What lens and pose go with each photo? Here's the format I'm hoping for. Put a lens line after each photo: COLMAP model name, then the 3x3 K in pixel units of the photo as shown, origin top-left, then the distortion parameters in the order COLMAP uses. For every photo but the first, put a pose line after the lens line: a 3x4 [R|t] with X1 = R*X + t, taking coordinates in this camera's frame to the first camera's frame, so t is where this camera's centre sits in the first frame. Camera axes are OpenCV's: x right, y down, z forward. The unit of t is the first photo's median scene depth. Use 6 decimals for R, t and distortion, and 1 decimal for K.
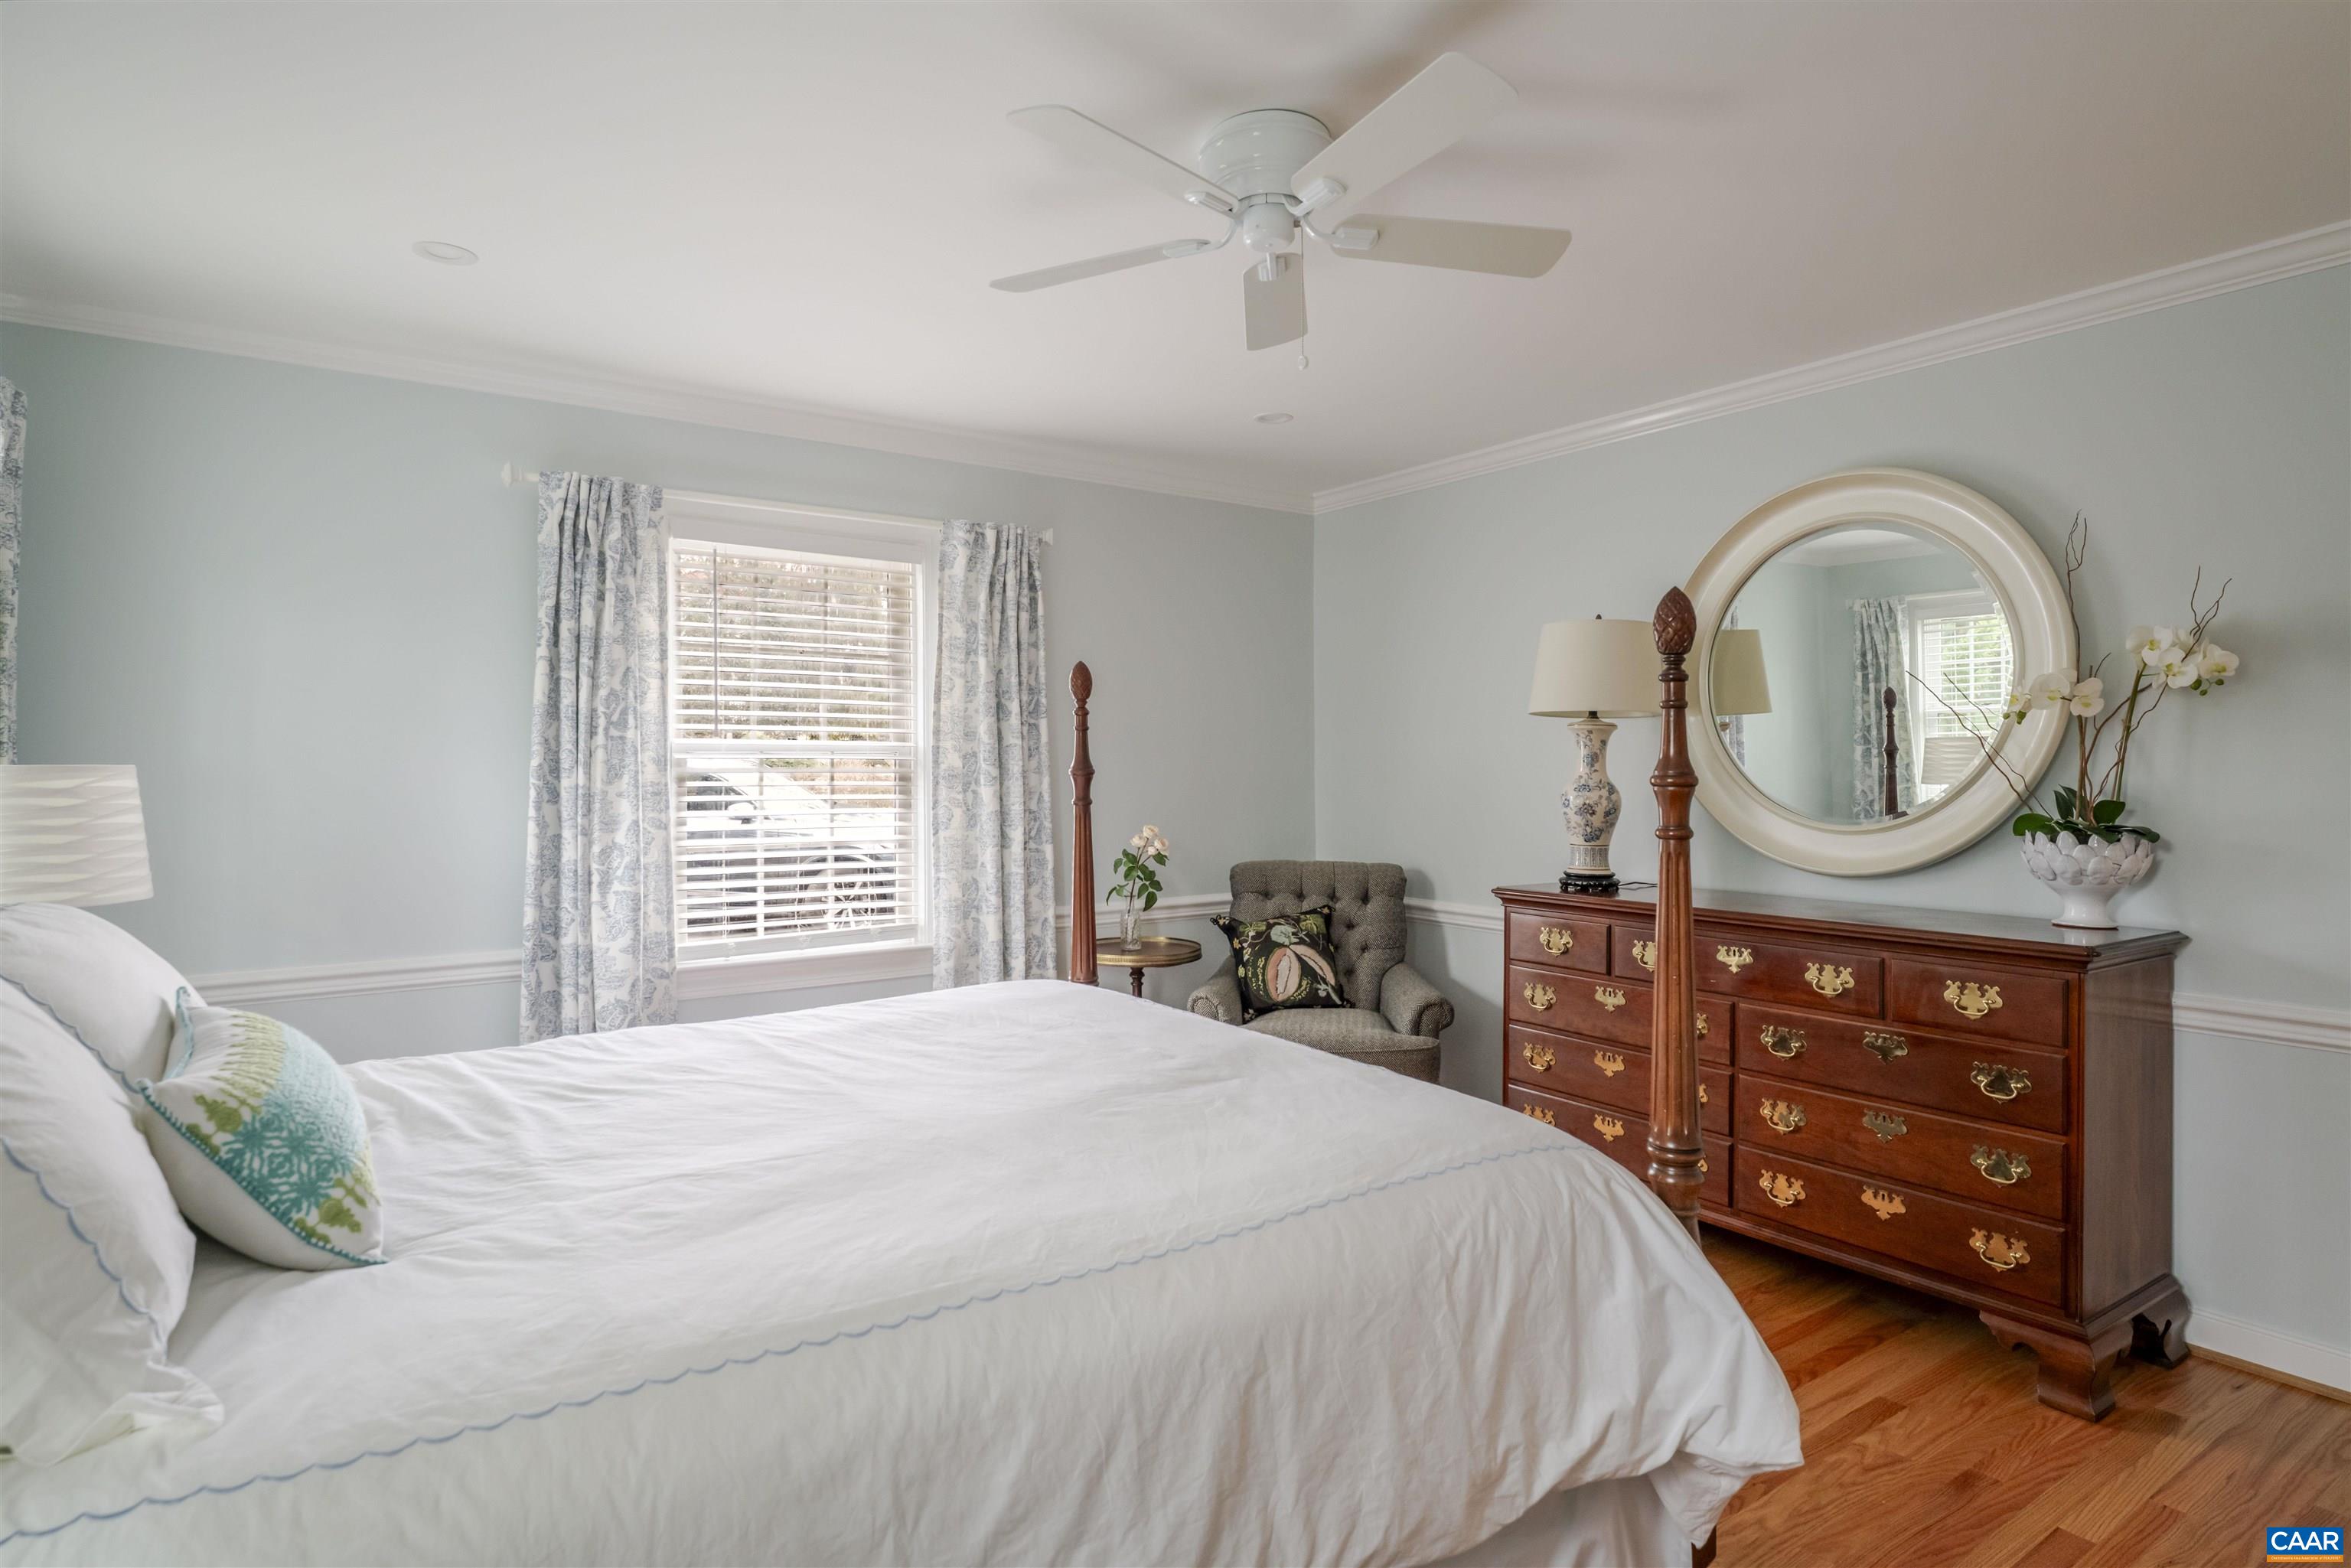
lens RADIAL K [[1256.2, 0, 1176.1], [0, 1256.2, 770.5], [0, 0, 1]] dist [-0.001402, -0.000466]
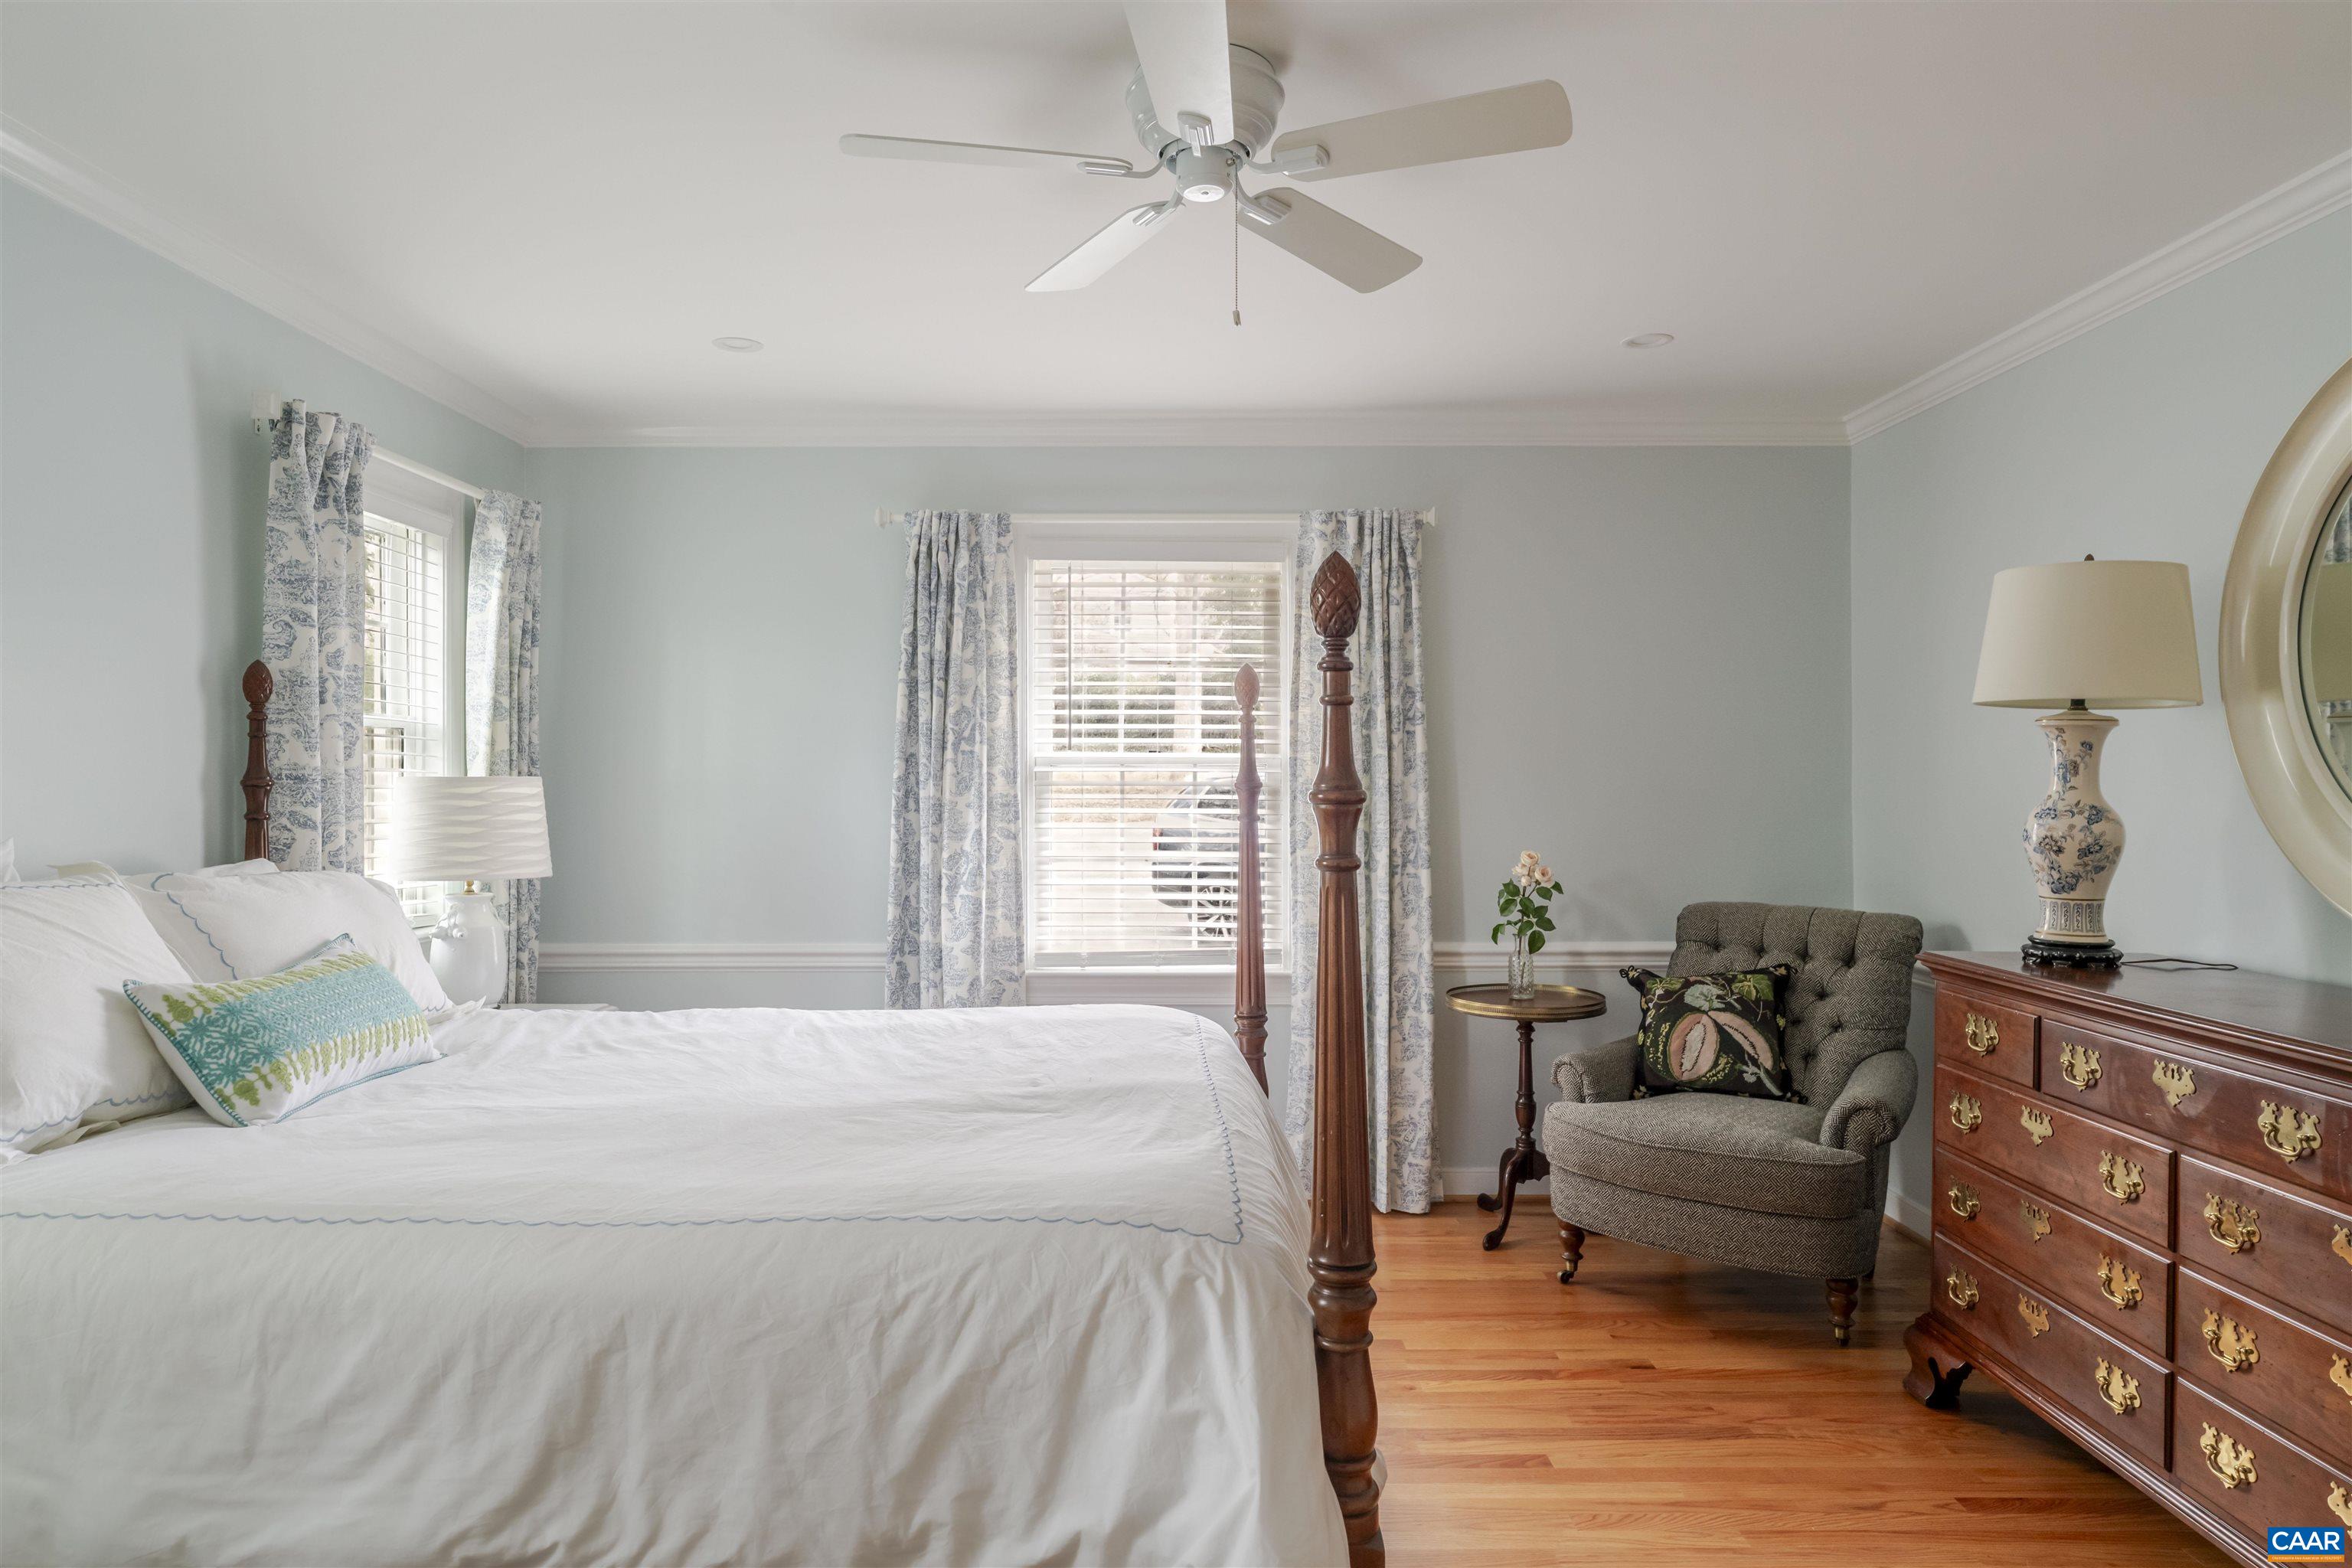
lens RADIAL K [[1442.9, 0, 1176.0], [0, 1442.9, 784.0], [0, 0, 1]] dist [0.002424, -0.004749]
pose [[0.815862, 0.003685, -0.578235, 0.408599], [-0.004568, 0.999990, -0.000072, 0.000332], [0.578228, 0.002700, 0.815870, 0.098269]]
